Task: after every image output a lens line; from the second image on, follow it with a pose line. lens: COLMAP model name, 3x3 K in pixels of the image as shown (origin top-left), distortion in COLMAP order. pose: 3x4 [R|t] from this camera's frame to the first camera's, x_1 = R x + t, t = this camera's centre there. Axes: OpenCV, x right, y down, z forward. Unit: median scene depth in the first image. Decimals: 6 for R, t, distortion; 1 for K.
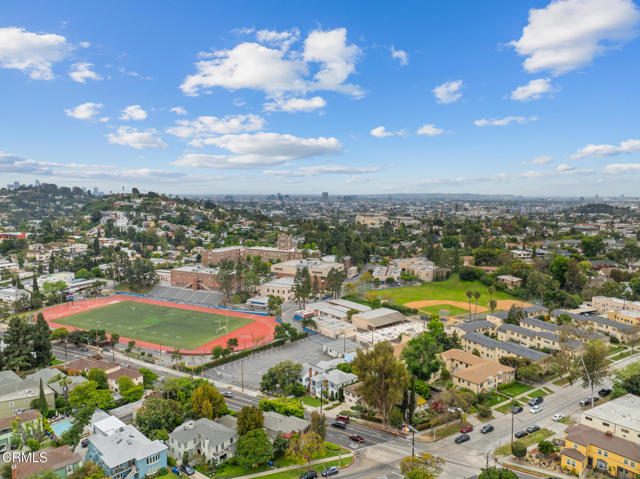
lens RADIAL K [[455.3, 0, 319.2], [0, 455.3, 236.3], [0, 0, 1]] dist [-0.033387, -0.002705]
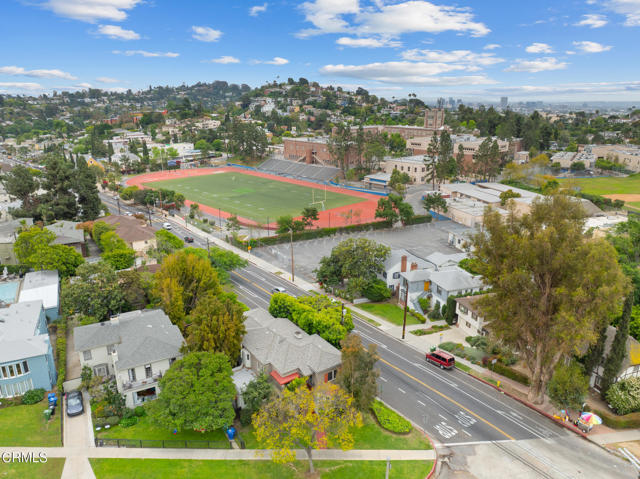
lens RADIAL K [[455.3, 0, 319.2], [0, 455.3, 236.3], [0, 0, 1]] dist [-0.033387, -0.002705]
pose [[0.934752, 0.104711, -0.339520, 0.053671], [-0.036964, 0.979061, 0.200183, 0.125916], [0.353372, -0.174571, 0.919050, 0.363279]]
